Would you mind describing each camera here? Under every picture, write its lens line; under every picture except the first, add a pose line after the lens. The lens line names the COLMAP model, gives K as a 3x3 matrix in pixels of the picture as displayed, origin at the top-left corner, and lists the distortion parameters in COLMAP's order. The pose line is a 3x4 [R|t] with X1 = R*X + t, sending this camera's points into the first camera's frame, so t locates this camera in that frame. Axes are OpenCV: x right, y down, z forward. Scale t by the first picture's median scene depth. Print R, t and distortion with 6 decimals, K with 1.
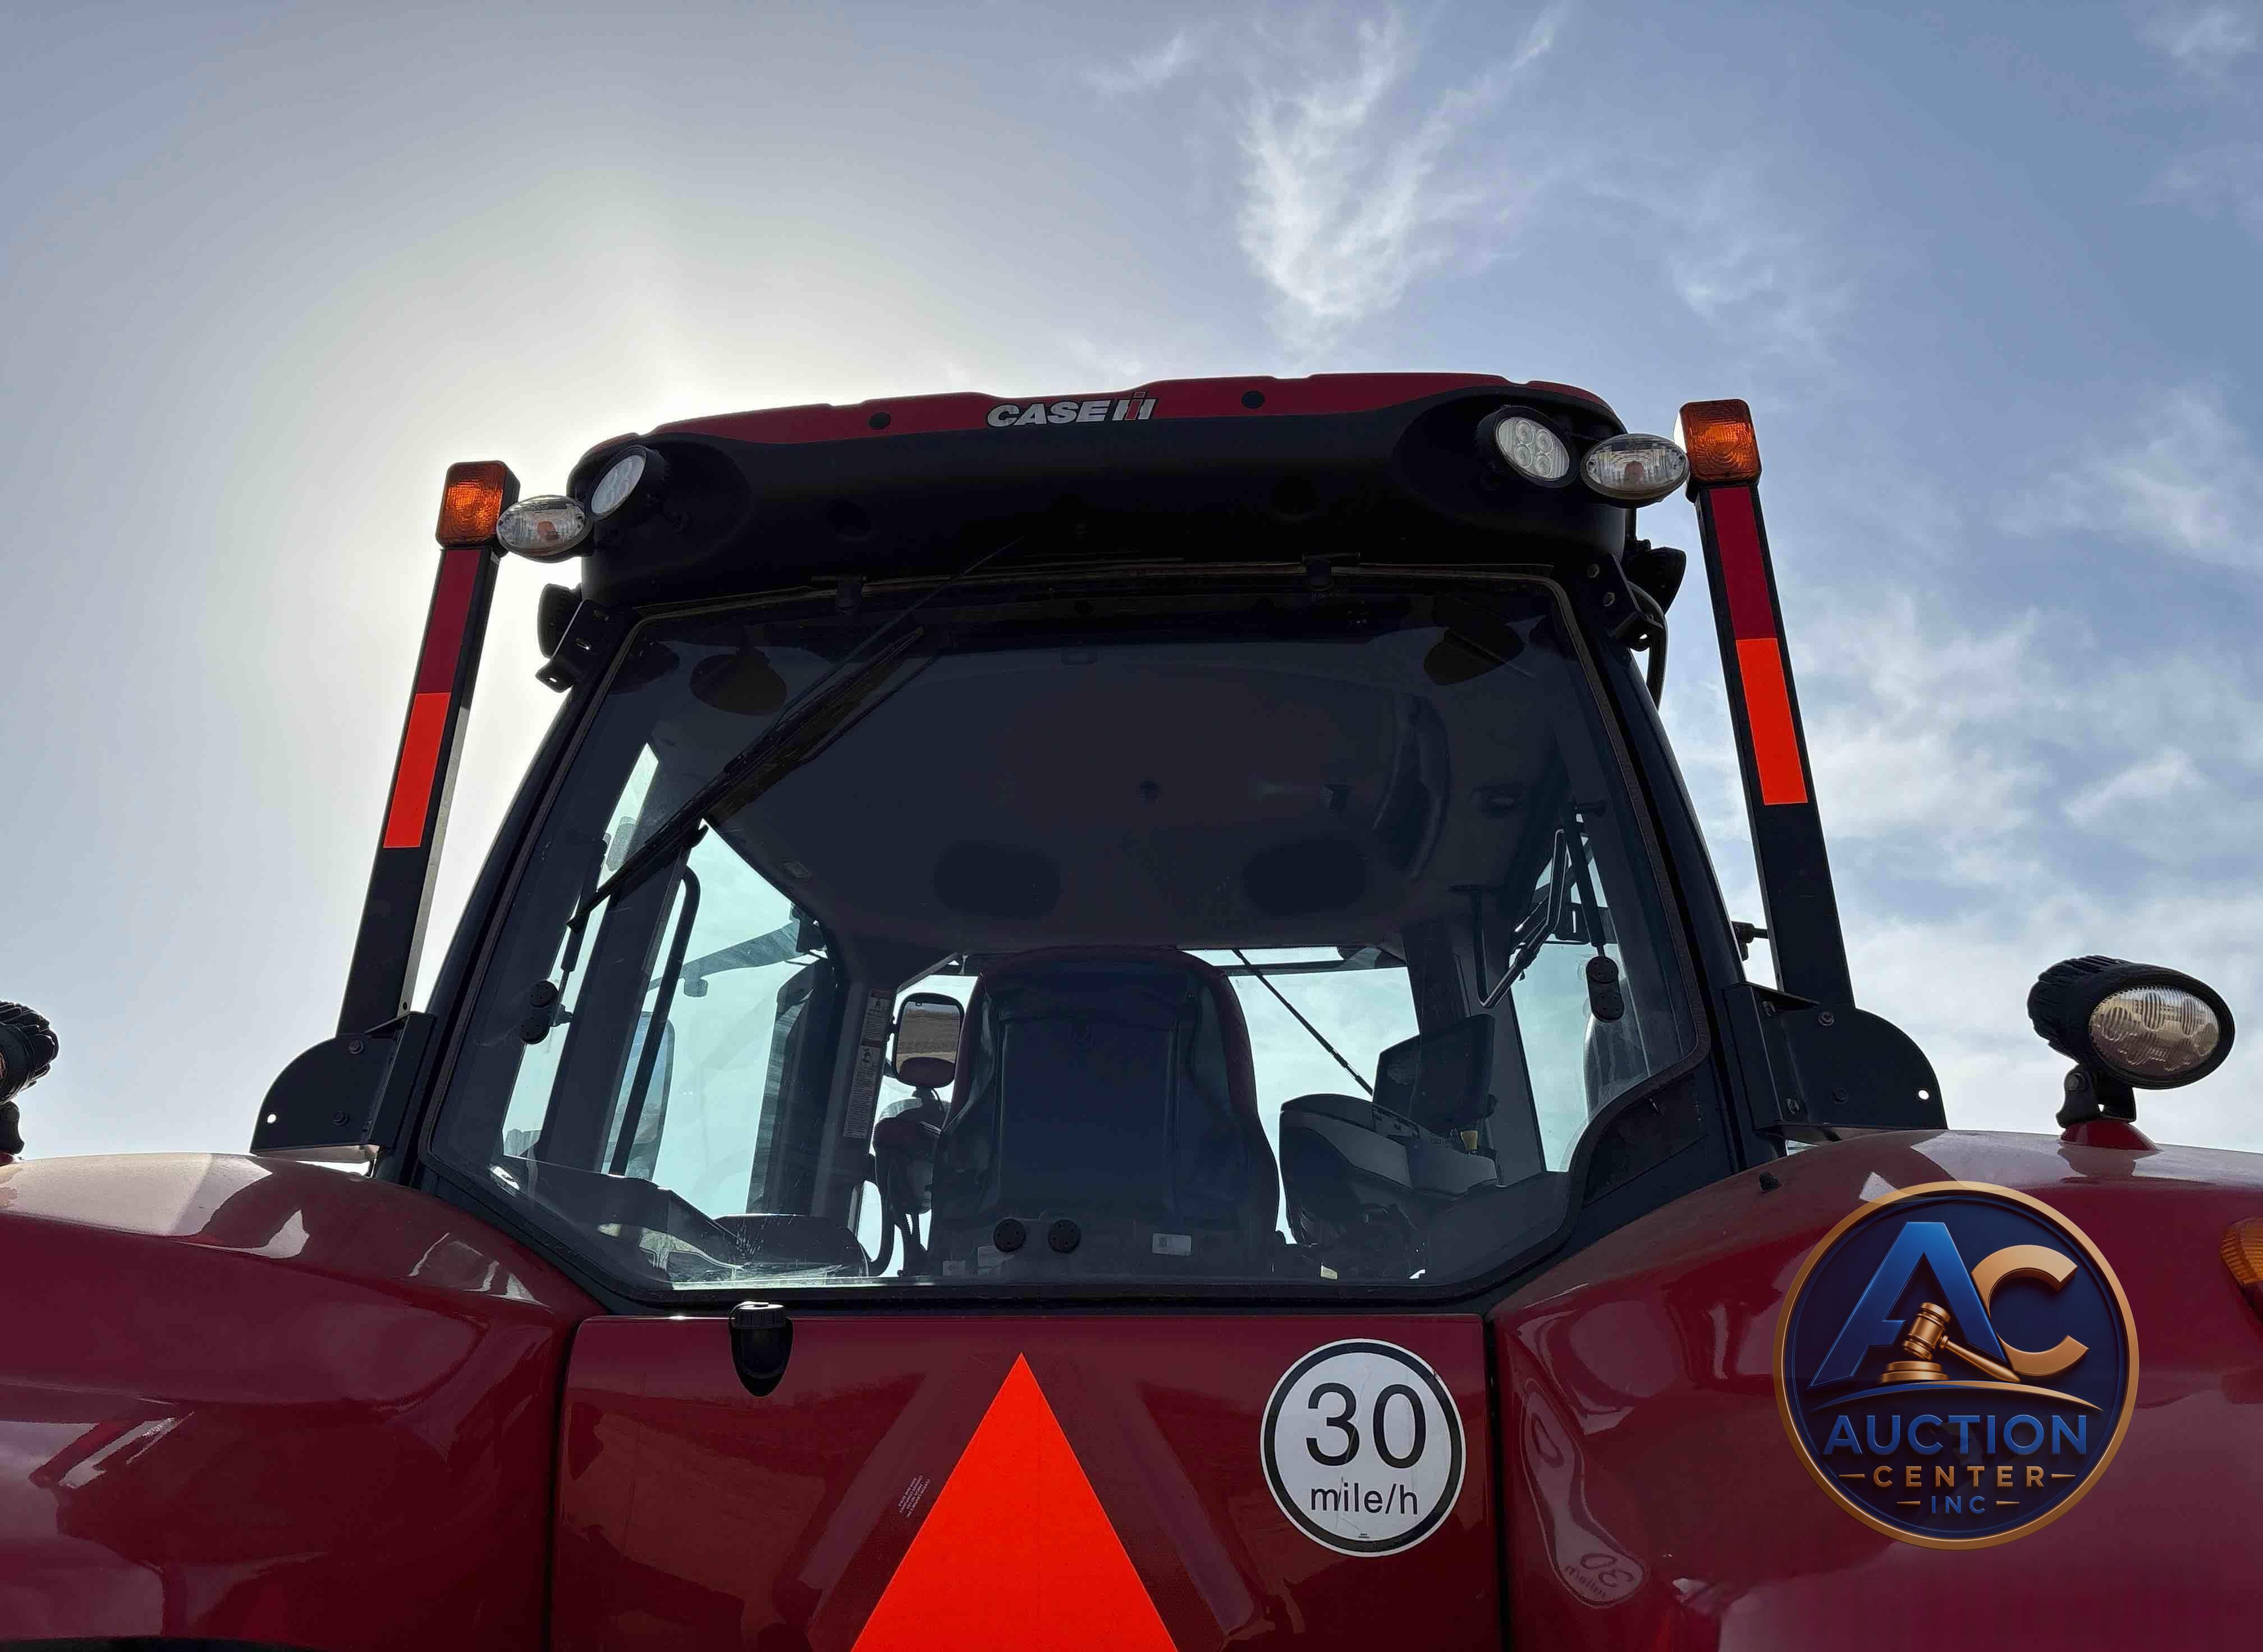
lens RADIAL K [[1815.7, 0, 1114.0], [0, 1815.7, 822.2], [0, 0, 1]] dist [0.031317, 0.005781]
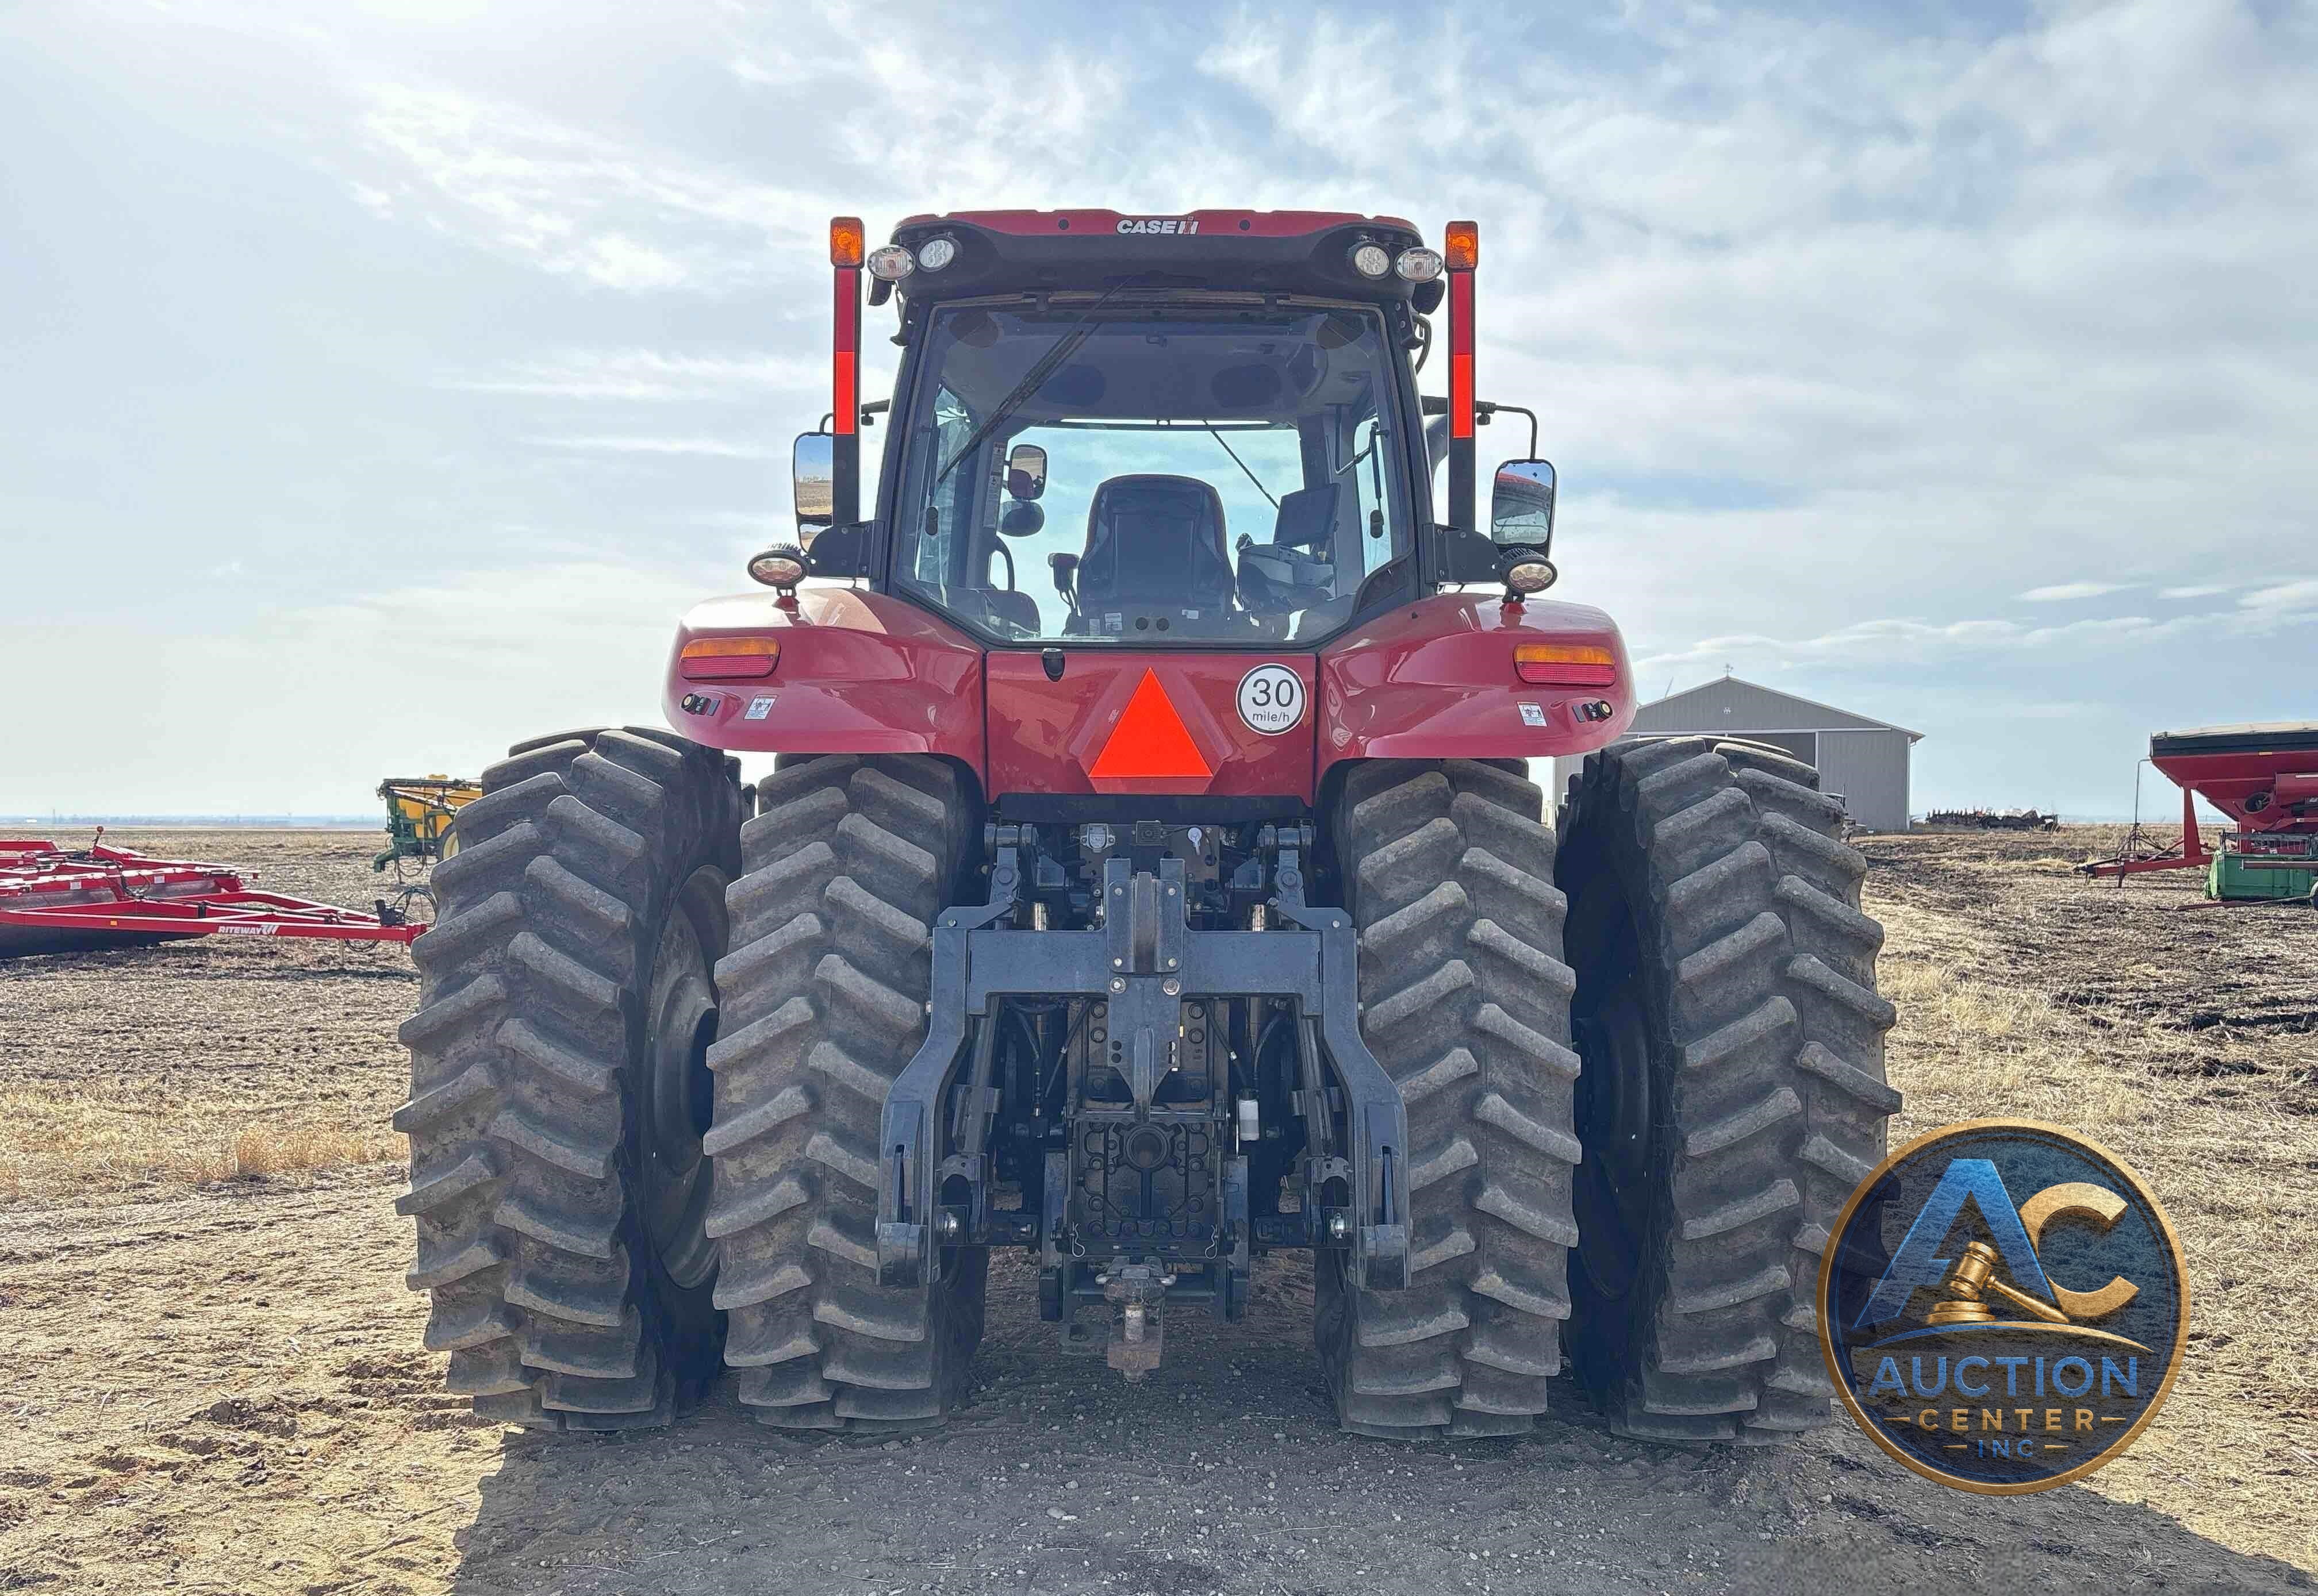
lens RADIAL K [[1537.4, 0, 1159.0], [0, 1537.4, 798.0], [0, 0, 1]] dist [0.072998, -0.000492]
pose [[0.997027, -0.003234, 0.076988, -0.158633], [-0.028015, 0.915533, 0.401266, -0.337330], [-0.071783, -0.402230, 0.912720, -0.879781]]
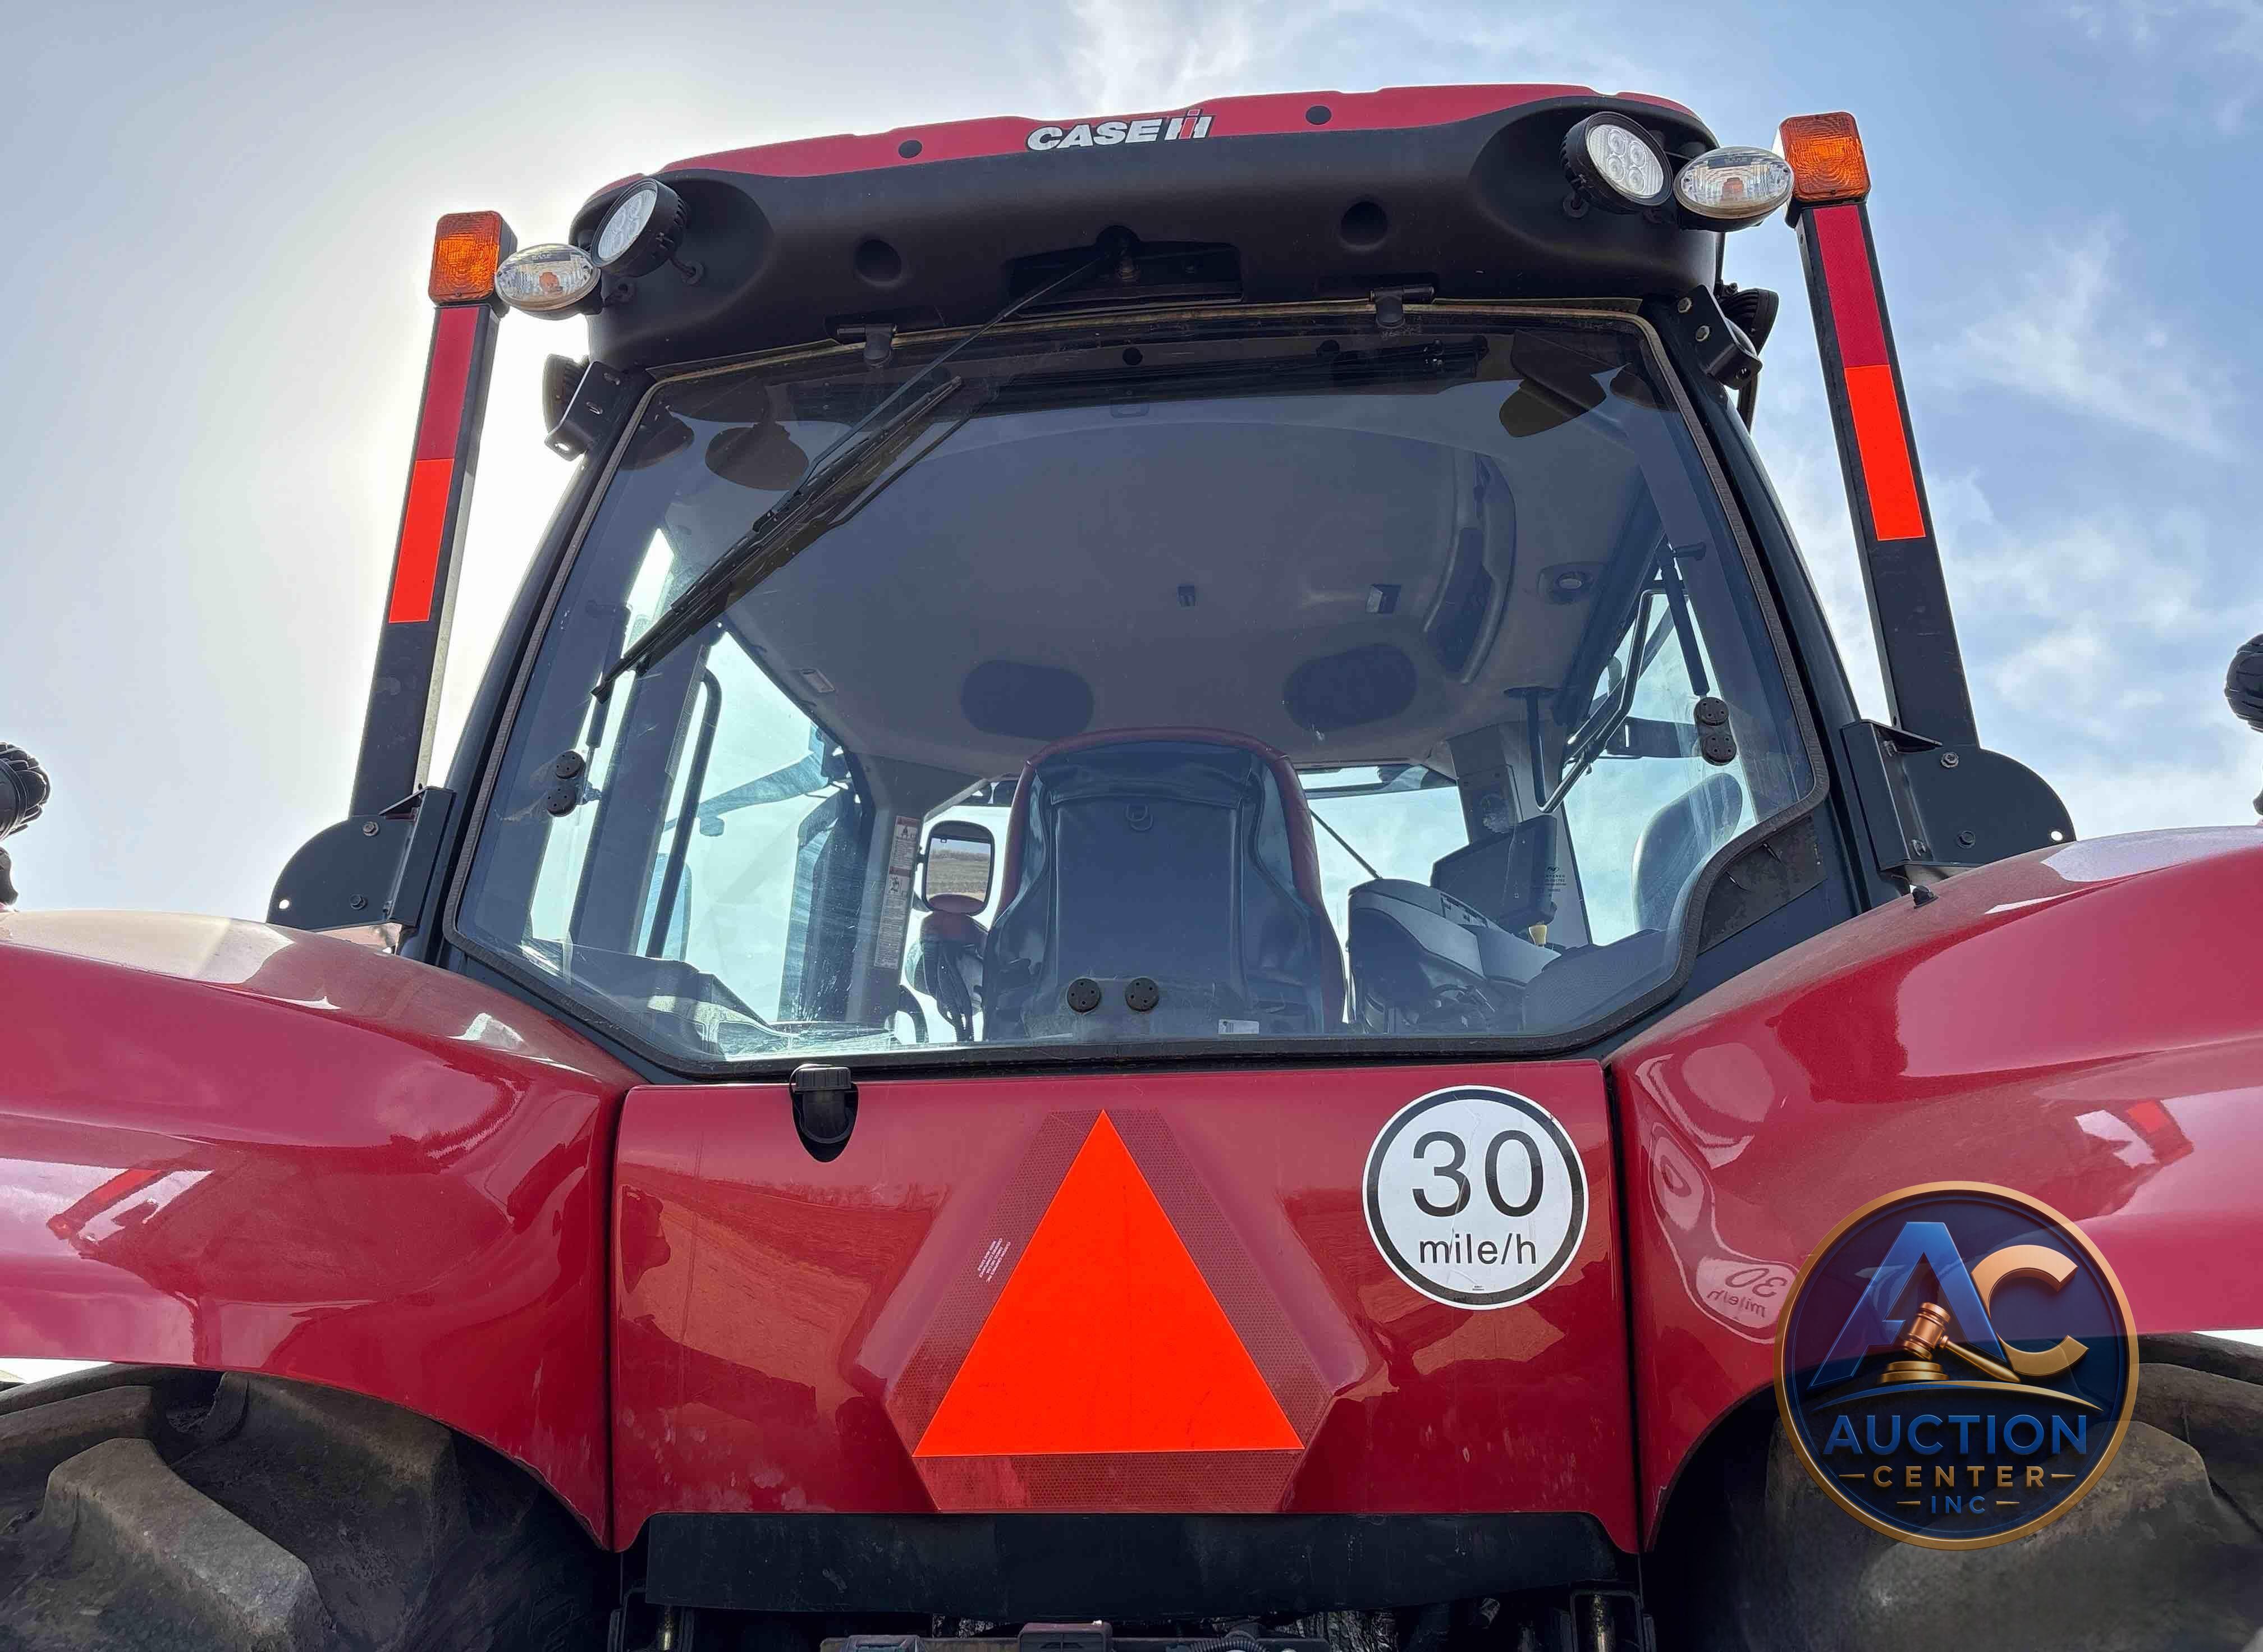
lens RADIAL K [[1834.6, 0, 1131.5], [0, 1834.6, 826.0], [0, 0, 1]] dist [0.030130, -0.008440]
pose [[0.999831, -0.017118, 0.006696, -0.029433], [0.016634, 0.997641, 0.066598, 0.060685], [-0.007821, -0.066475, 0.997757, 0.051293]]
